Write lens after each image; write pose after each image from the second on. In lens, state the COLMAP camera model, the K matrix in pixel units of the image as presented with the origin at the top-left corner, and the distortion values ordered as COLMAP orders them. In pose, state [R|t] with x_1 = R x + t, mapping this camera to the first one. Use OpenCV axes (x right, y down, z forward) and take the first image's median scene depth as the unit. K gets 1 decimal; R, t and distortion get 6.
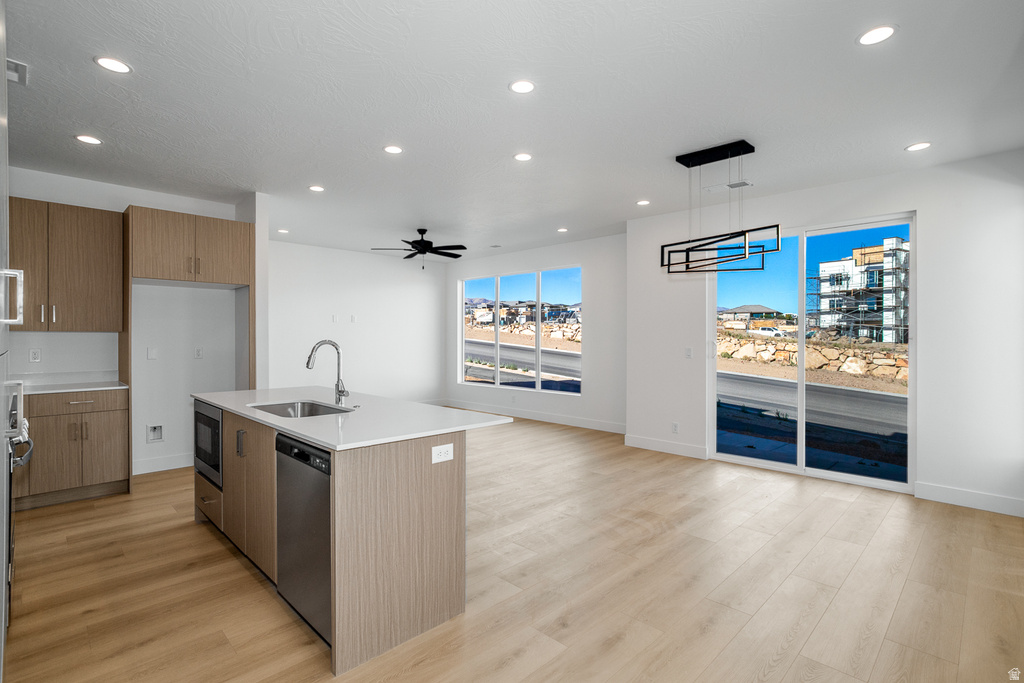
lens RADIAL K [[496.0, 0, 510.4], [0, 496.0, 335.4], [0, 0, 1]] dist [-0.003697, -0.000457]
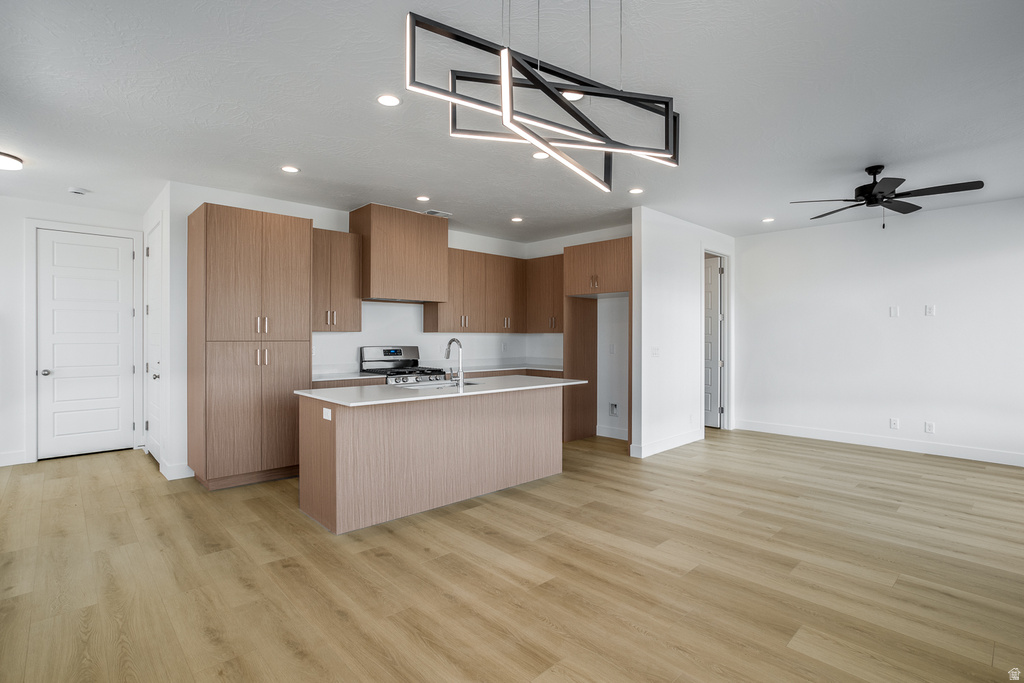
lens RADIAL K [[496.0, 0, 512.5], [0, 496.0, 342.0], [0, 0, 1]] dist [-0.003697, -0.000457]
pose [[-0.033908, 0.009855, -0.999376, 0.907454], [0.000305, 0.999951, 0.009851, 0.006402], [0.999425, 0.000029, -0.033910, 1.099204]]
